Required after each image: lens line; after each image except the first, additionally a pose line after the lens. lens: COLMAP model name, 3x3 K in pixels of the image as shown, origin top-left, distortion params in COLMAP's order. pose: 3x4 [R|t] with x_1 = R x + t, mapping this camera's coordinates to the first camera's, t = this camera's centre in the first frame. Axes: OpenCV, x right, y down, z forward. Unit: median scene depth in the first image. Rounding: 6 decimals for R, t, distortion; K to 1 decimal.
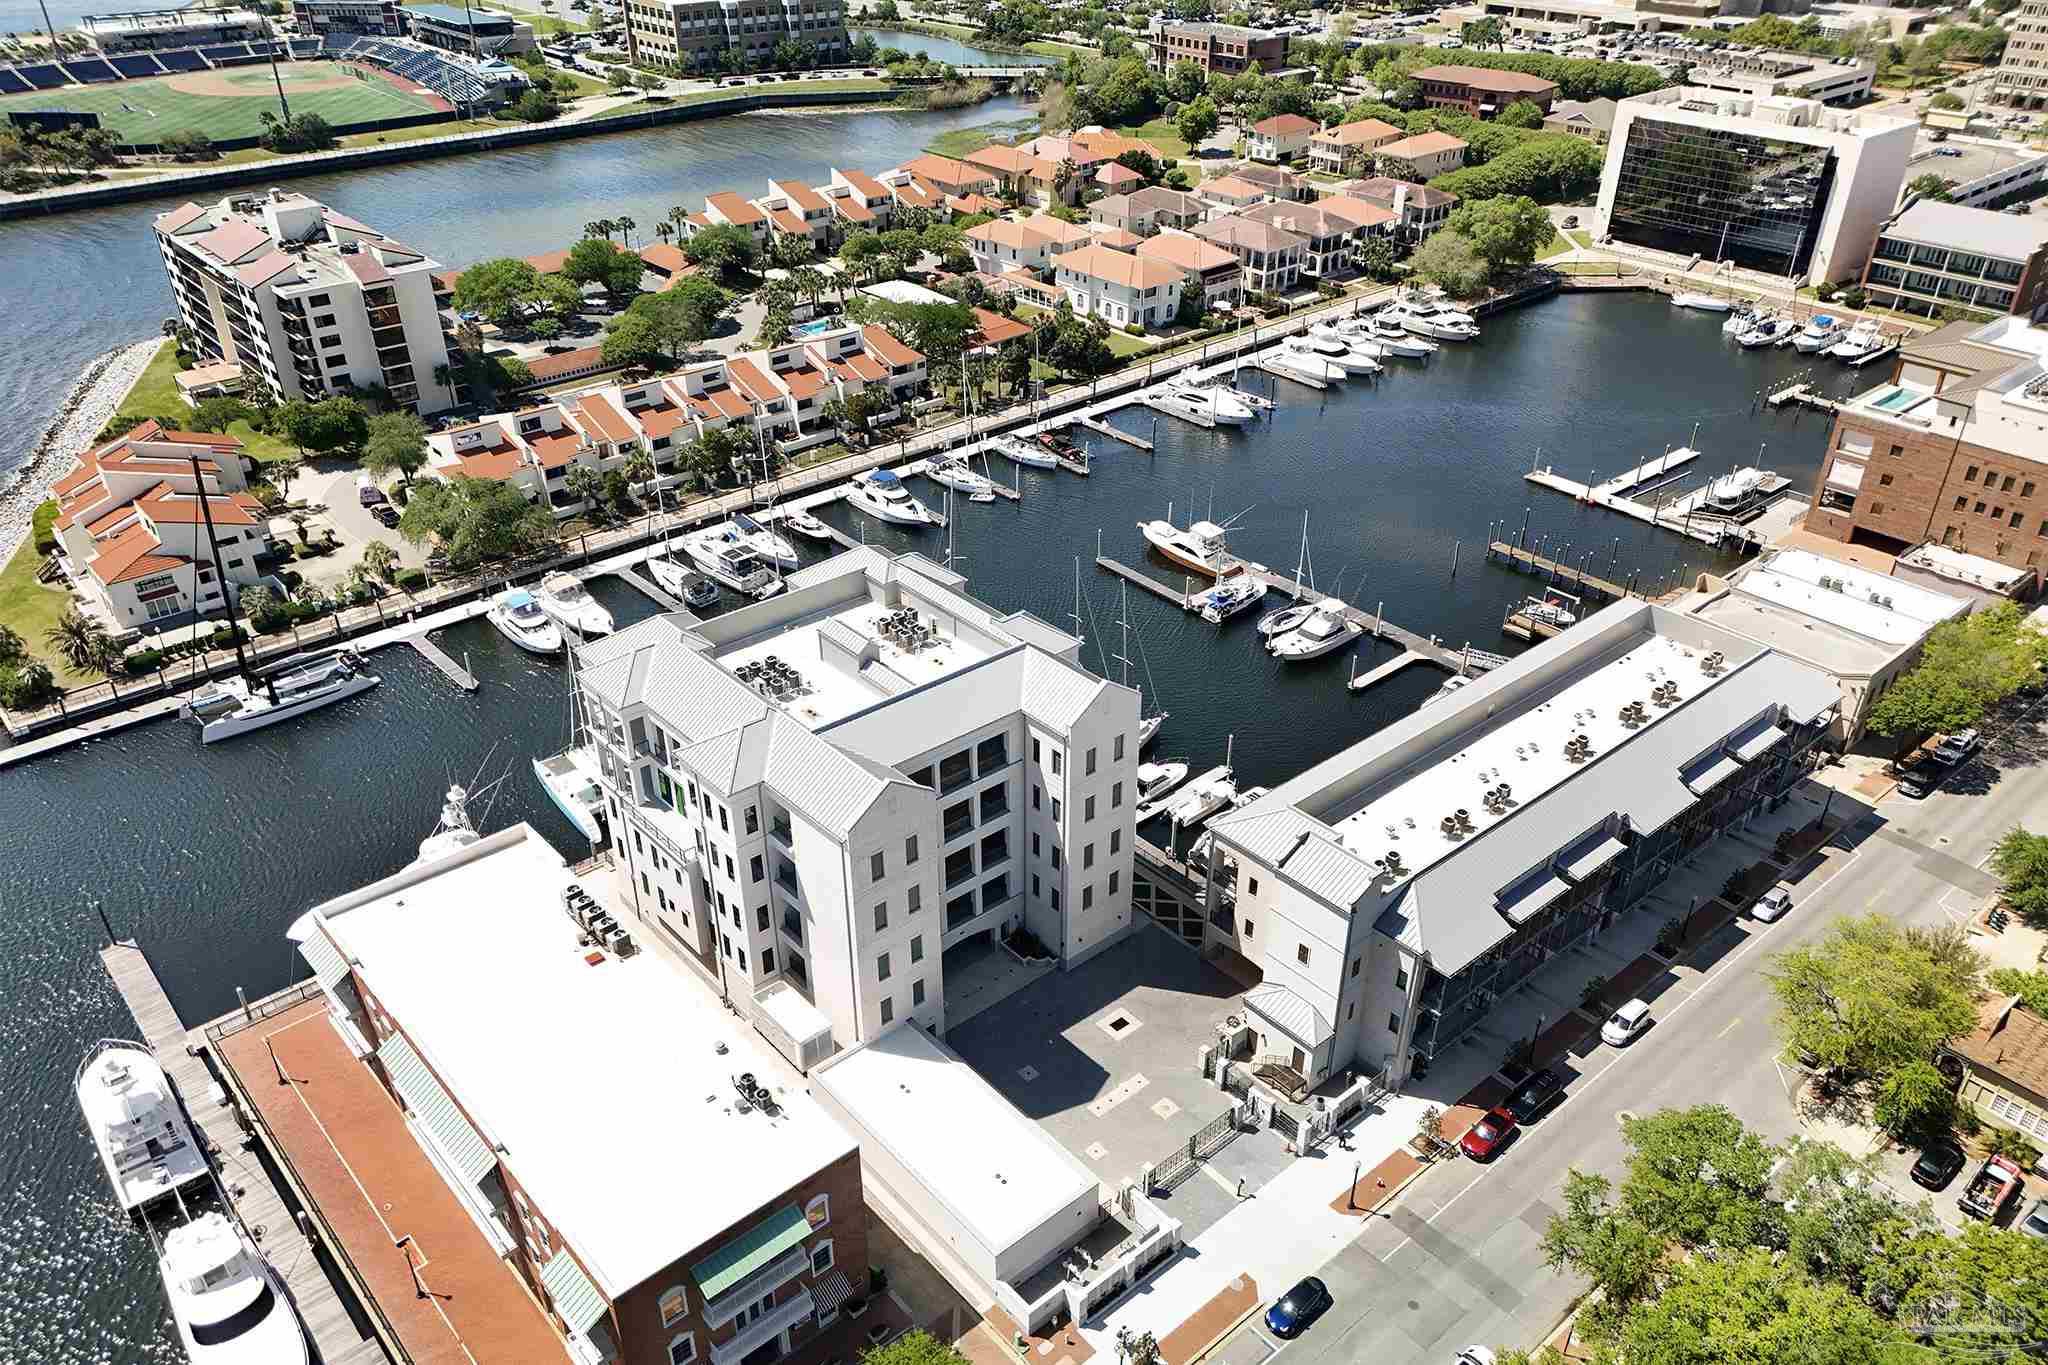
lens RADIAL K [[1498.9, 0, 1031.8], [0, 1498.9, 727.8], [0, 0, 1]] dist [0.052206, -0.050319]
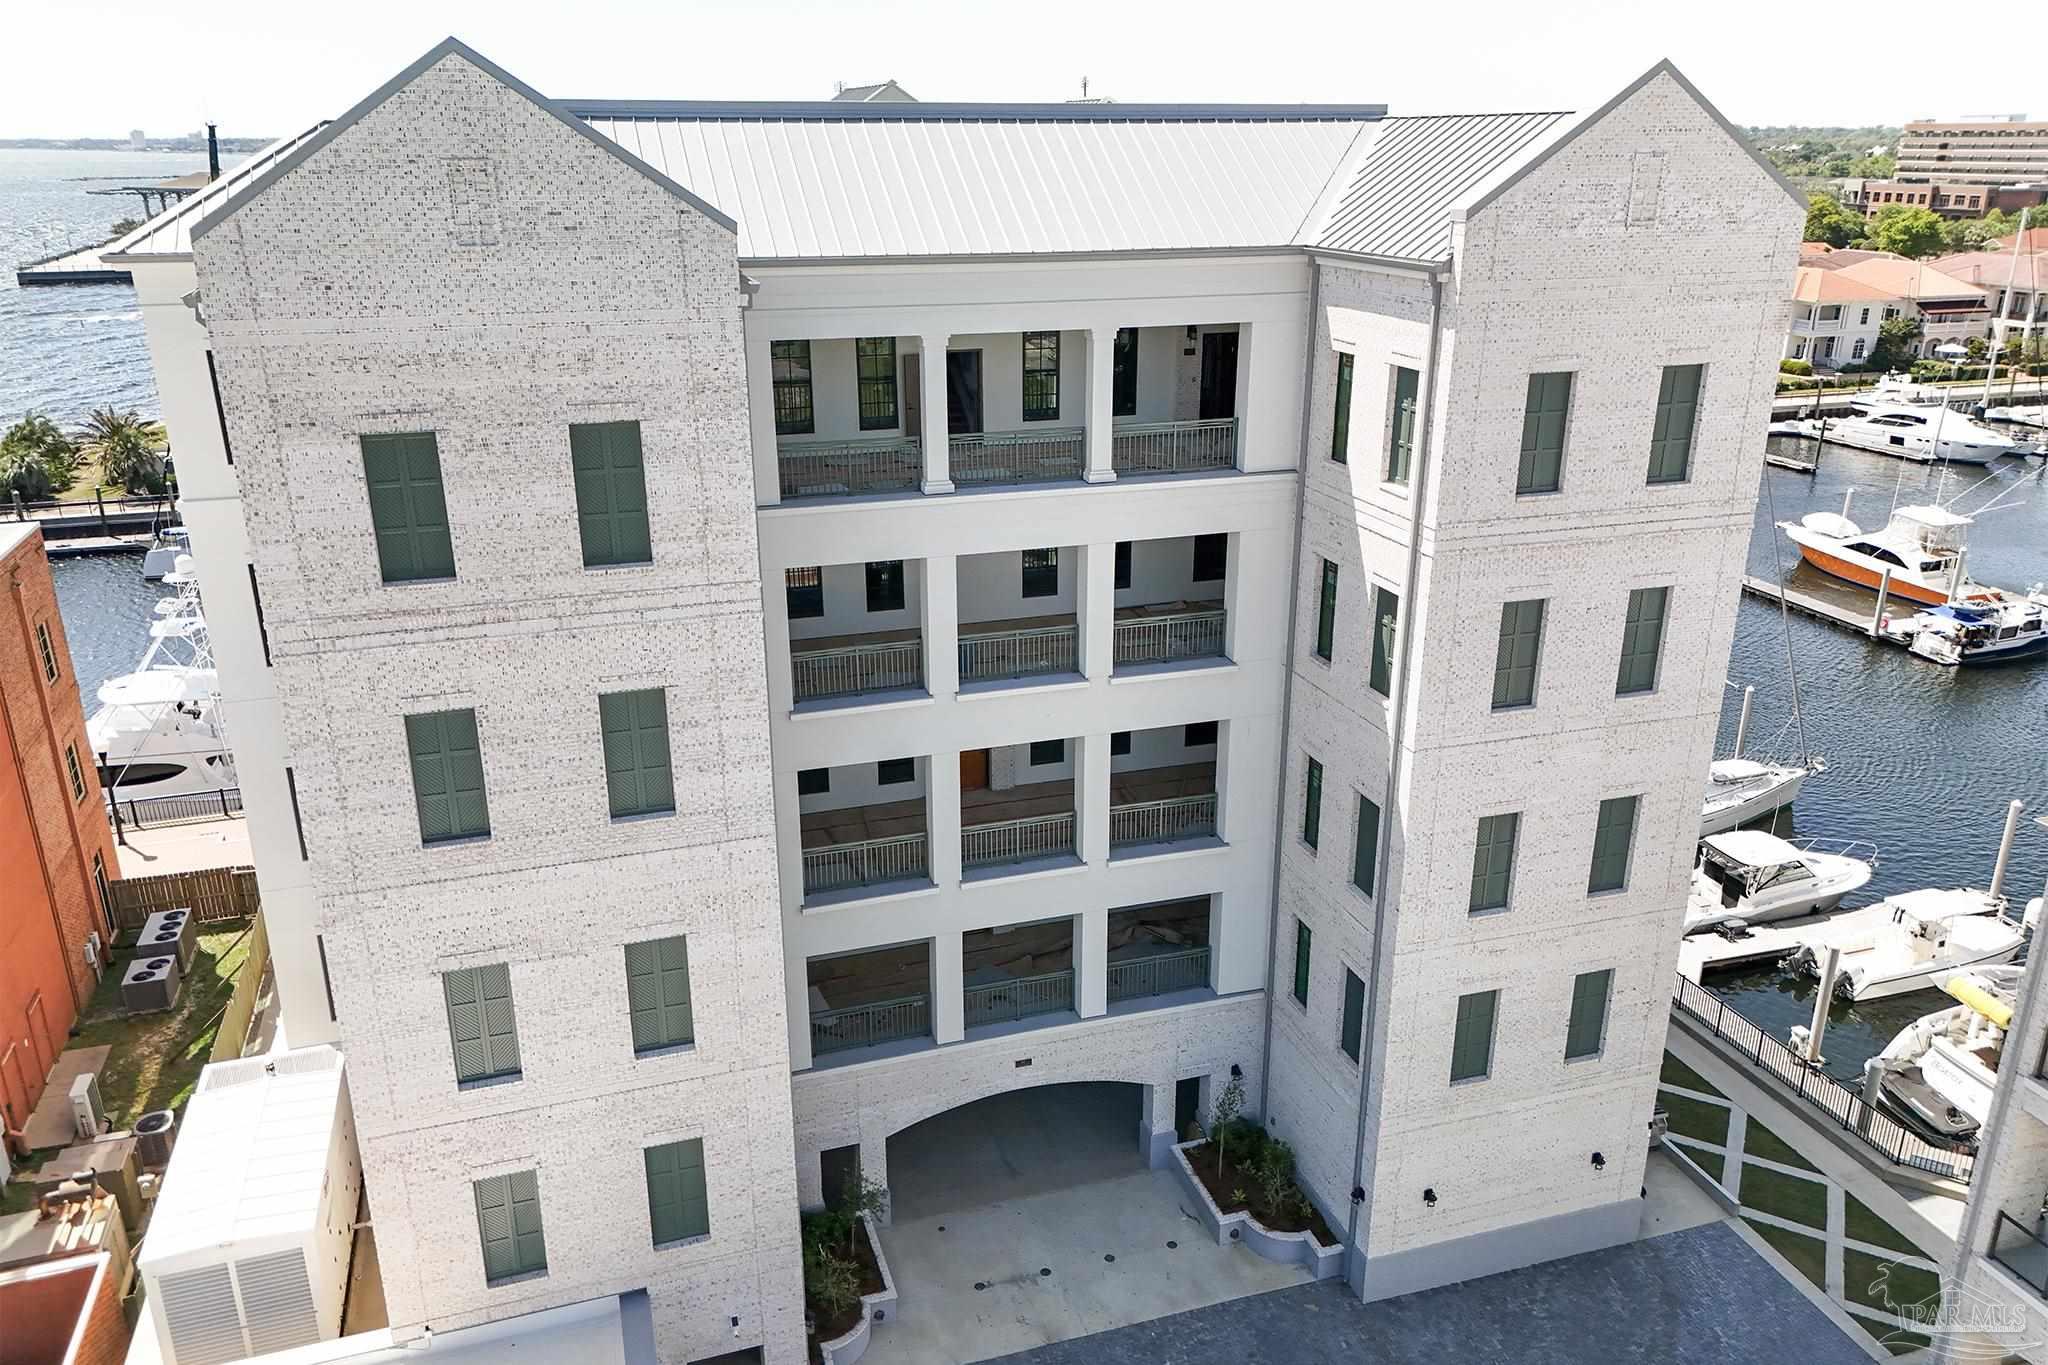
lens RADIAL K [[1498.9, 0, 1021.5], [0, 1498.9, 706.9], [0, 0, 1]] dist [0.052206, -0.050319]
pose [[0.918081, 0.133210, -0.373339, 0.032261], [-0.206725, 0.964520, -0.164211, 0.068187], [0.338219, 0.227938, 0.913046, 0.411057]]
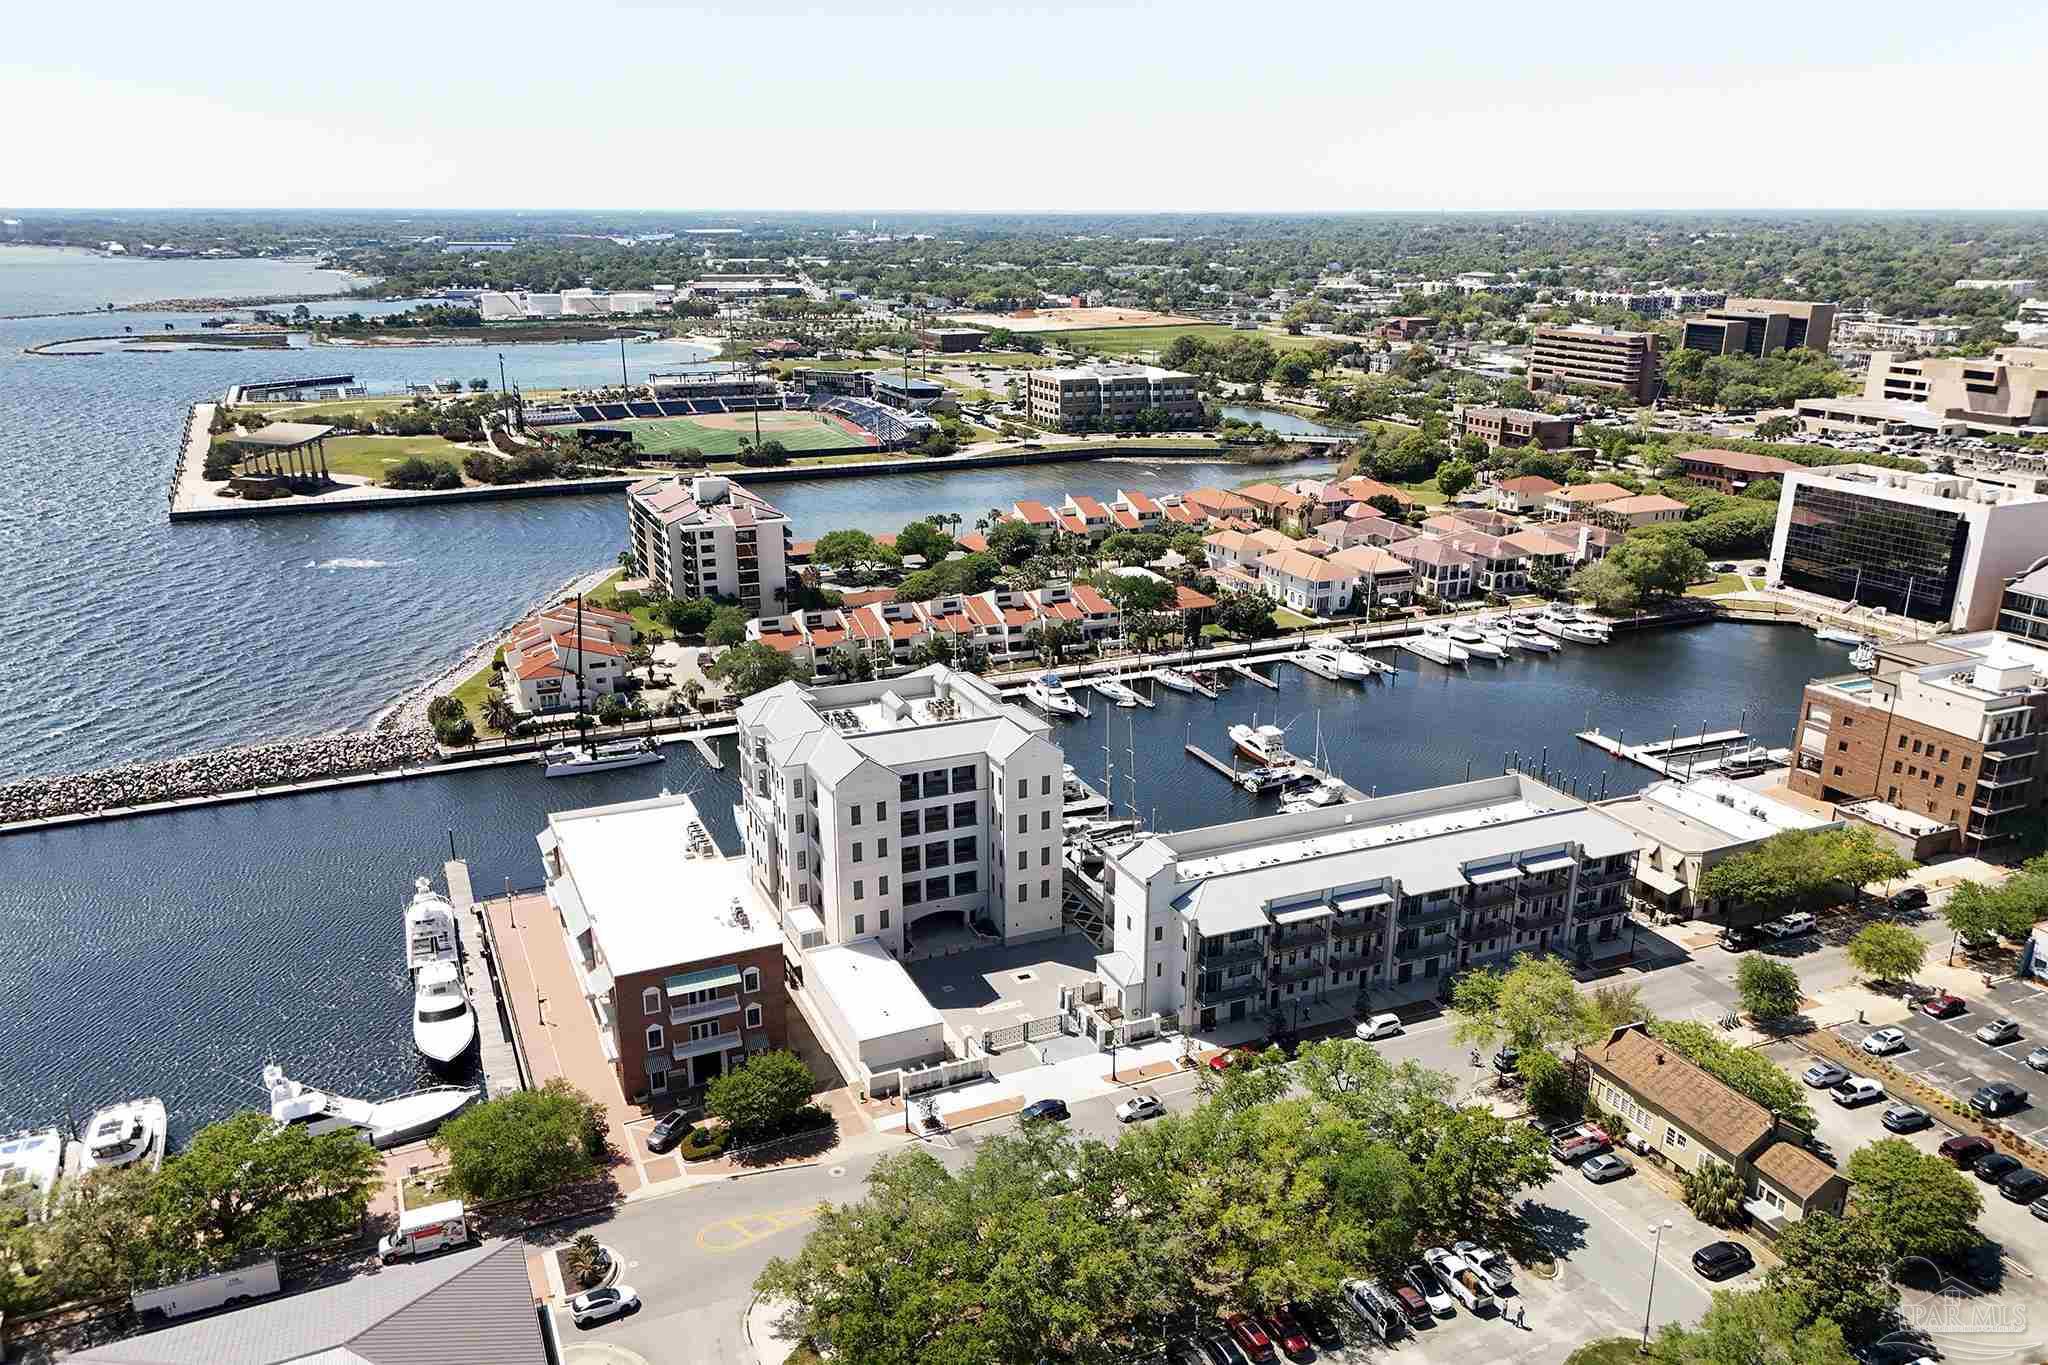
lens RADIAL K [[1498.9, 0, 1053.1], [0, 1498.9, 668.1], [0, 0, 1]] dist [0.052206, -0.050319]
pose [[0.960055, 0.085307, -0.266491, 0.253420], [-0.153772, 0.956536, -0.247778, 0.151638], [0.233771, 0.278859, 0.931445, -0.243370]]
